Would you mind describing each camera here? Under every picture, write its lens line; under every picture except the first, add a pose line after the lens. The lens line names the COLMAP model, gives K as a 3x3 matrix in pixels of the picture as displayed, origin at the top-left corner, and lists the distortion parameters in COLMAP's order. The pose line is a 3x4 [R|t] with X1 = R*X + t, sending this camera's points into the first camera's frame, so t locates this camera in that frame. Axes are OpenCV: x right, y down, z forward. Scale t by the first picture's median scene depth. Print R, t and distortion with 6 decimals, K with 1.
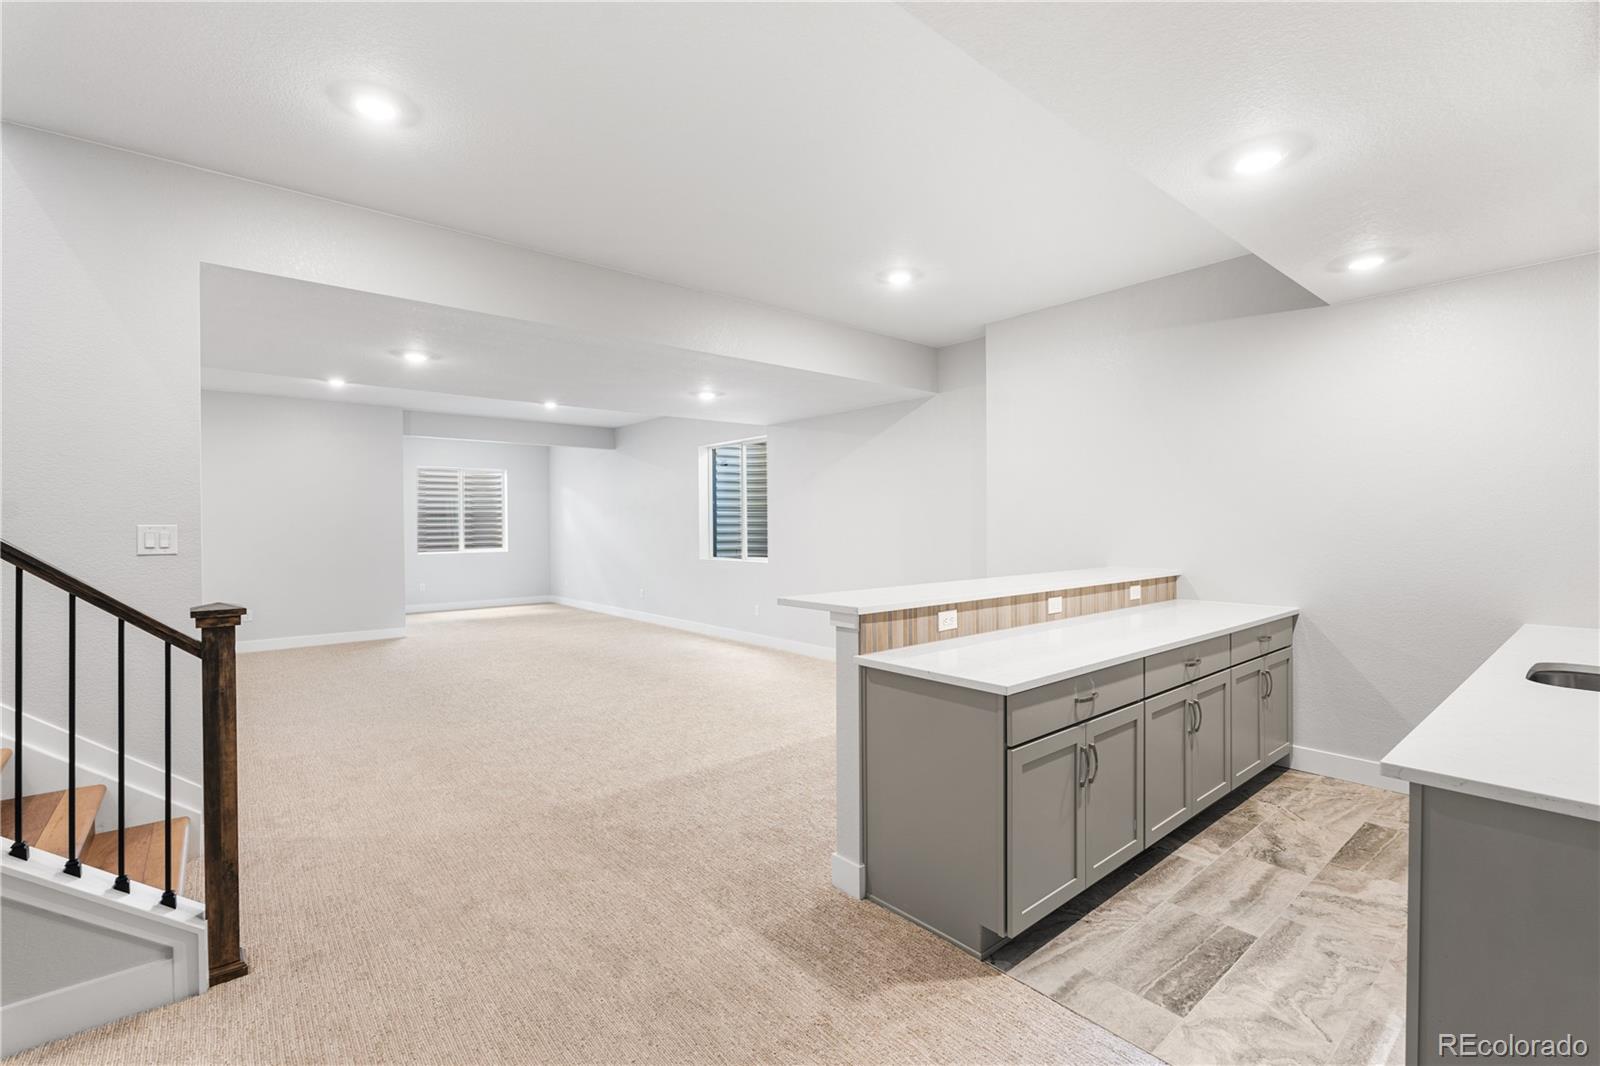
lens RADIAL K [[709.5, 0, 795.9], [0, 709.5, 530.2], [0, 0, 1]] dist [-0.000878, -0.001990]
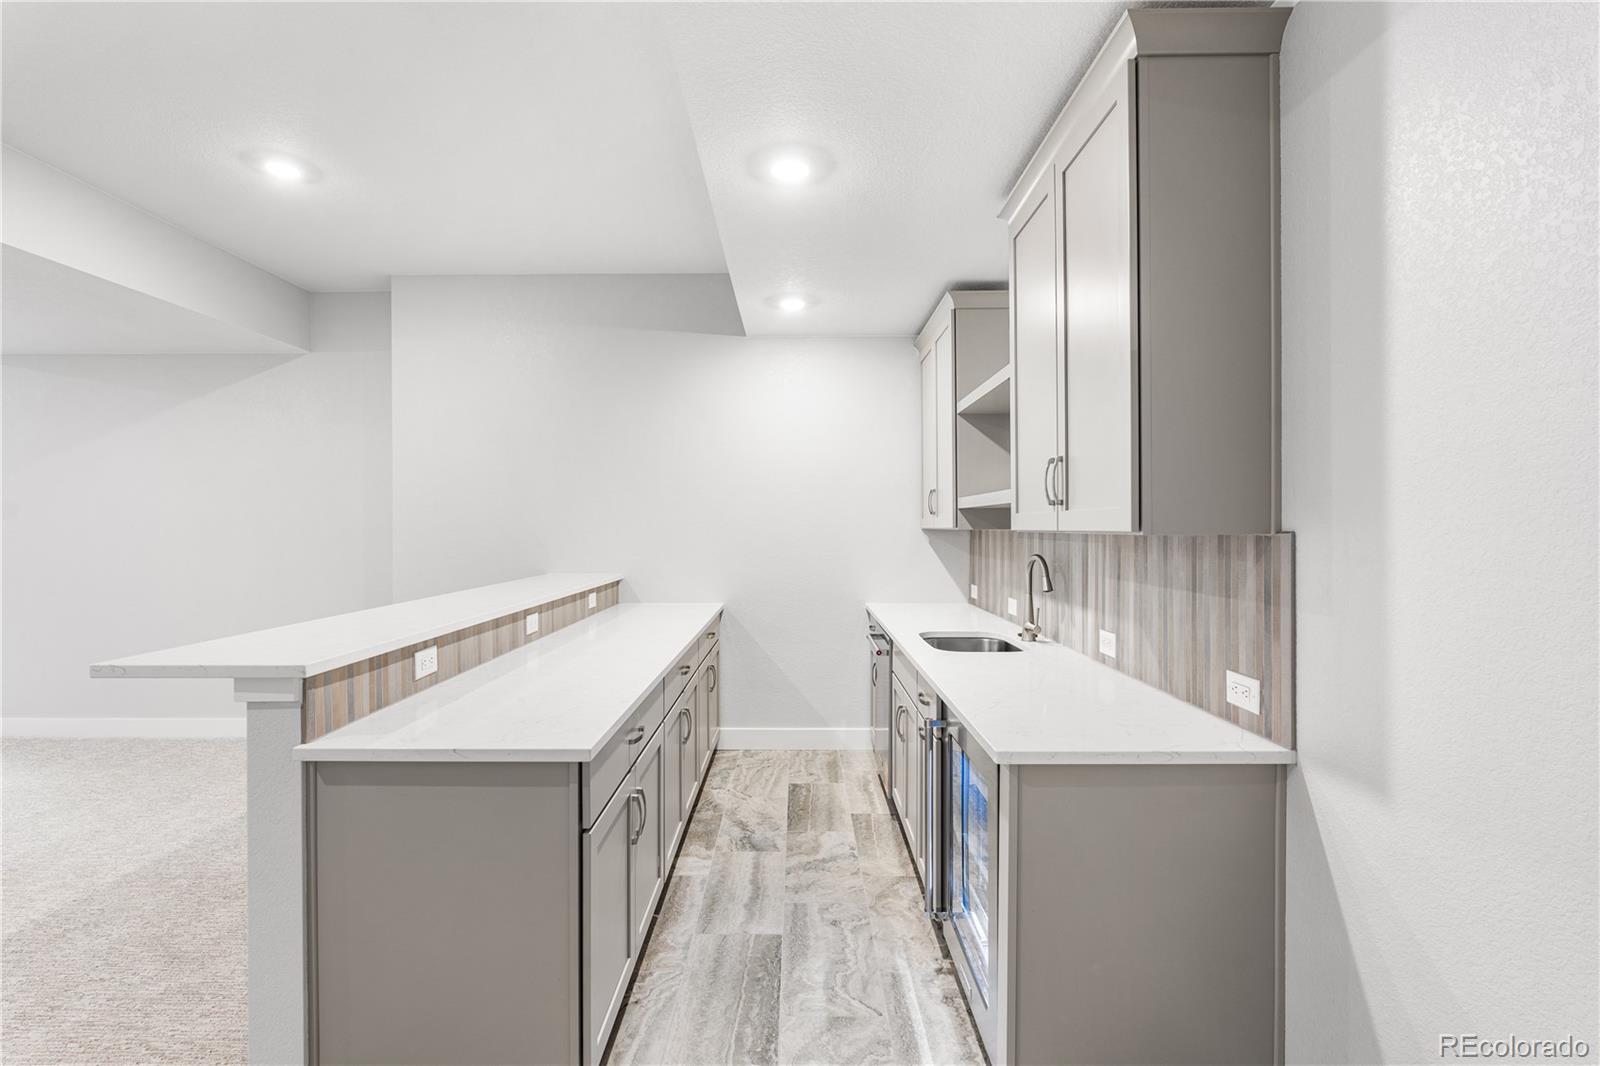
lens RADIAL K [[709.5, 0, 804.0], [0, 709.5, 532.2], [0, 0, 1]] dist [-0.000878, -0.001990]
pose [[0.641830, -0.000359, 0.766847, -0.089675], [0.002016, 0.999997, -0.001219, -0.001117], [-0.766844, 0.002328, 0.641829, 0.267434]]
